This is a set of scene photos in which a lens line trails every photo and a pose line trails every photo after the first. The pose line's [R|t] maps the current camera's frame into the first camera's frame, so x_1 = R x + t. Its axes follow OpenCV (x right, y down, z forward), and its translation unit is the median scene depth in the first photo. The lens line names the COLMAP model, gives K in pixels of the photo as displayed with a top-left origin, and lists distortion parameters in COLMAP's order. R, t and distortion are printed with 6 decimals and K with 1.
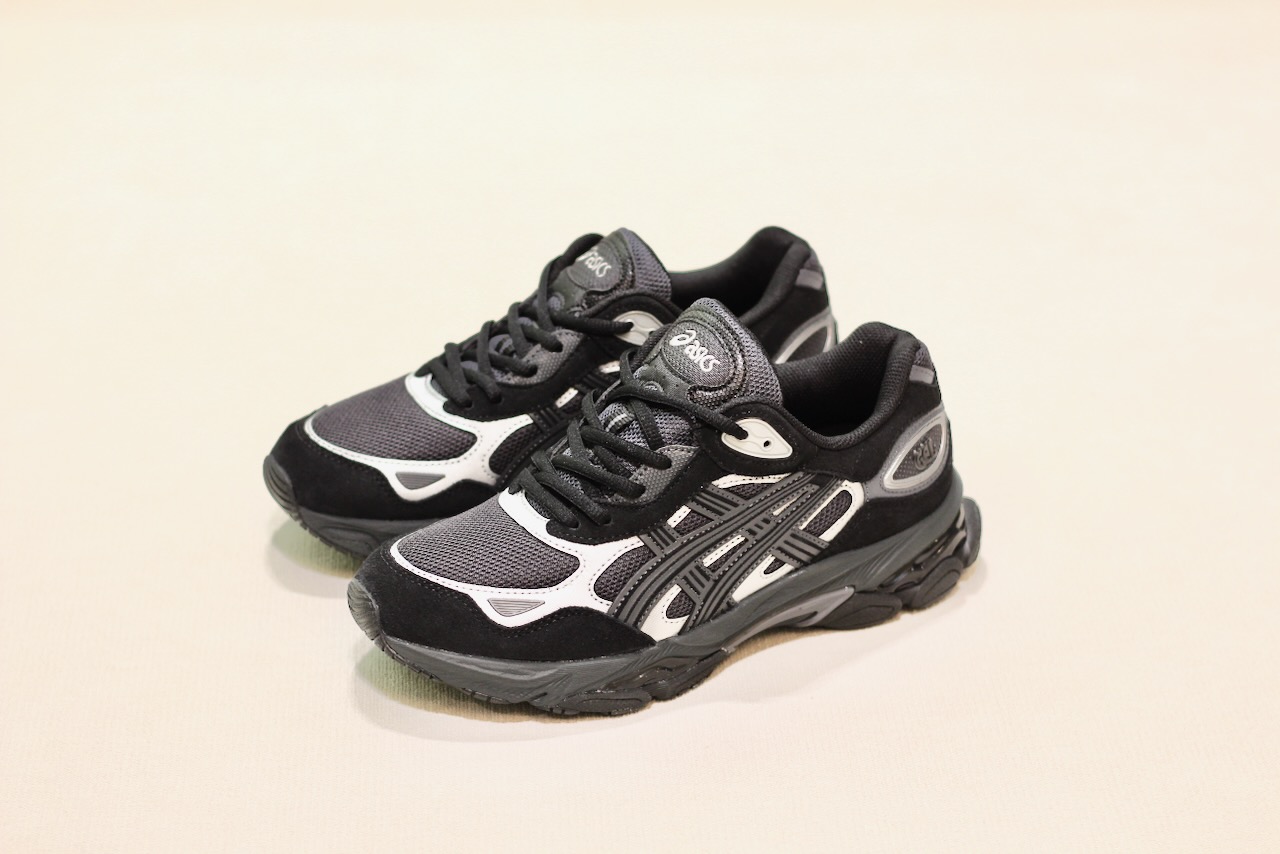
lens RADIAL K [[3198.7, 0, 640.0], [0, 3198.7, 427.0], [0, 0, 1]] dist [-0.090295, 0.039341]
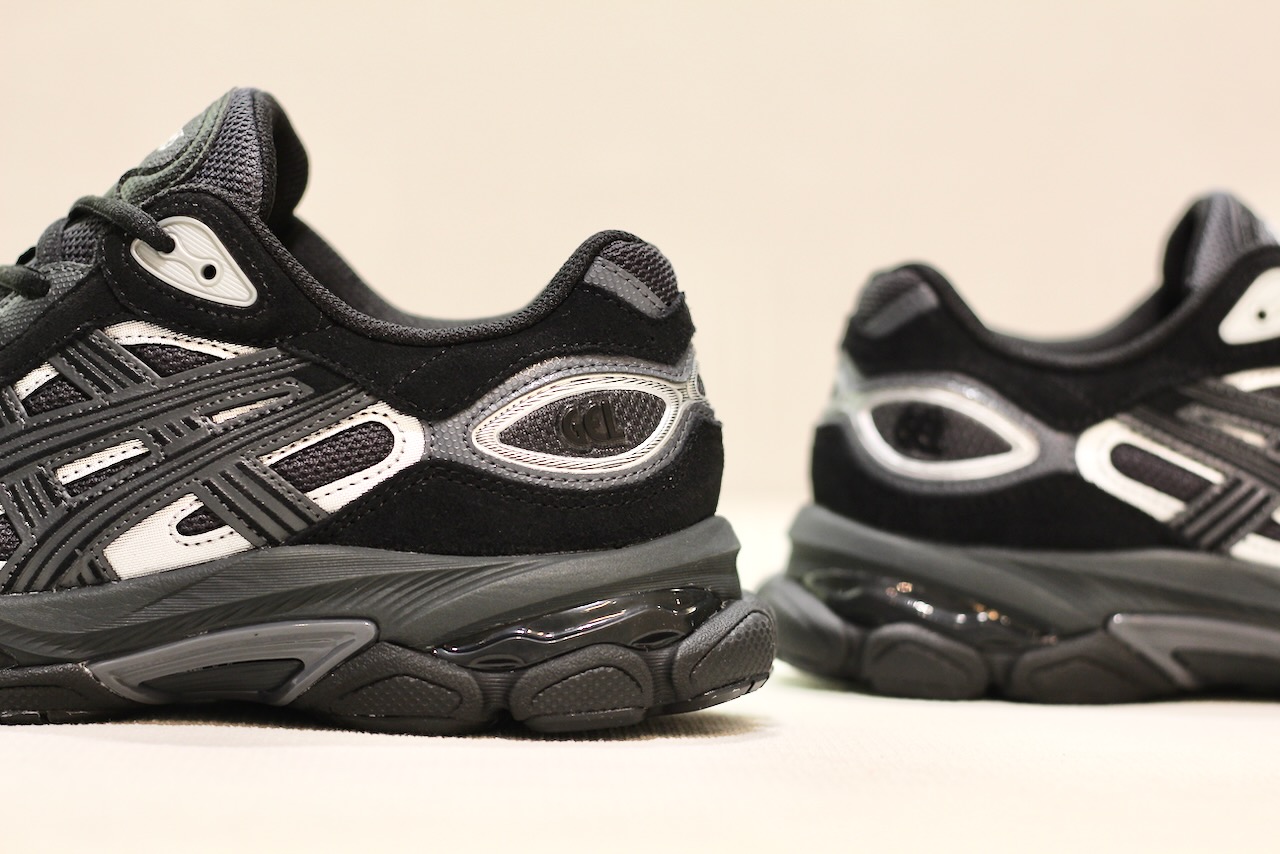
lens RADIAL K [[3198.7, 0, 640.0], [0, 3198.7, 427.0], [0, 0, 1]] dist [-0.090295, 0.039341]
pose [[0.847632, 0.038900, -0.529157, 0.385903], [-0.271405, 0.888746, -0.369417, 0.206958], [0.455916, 0.456746, 0.763887, 0.634328]]
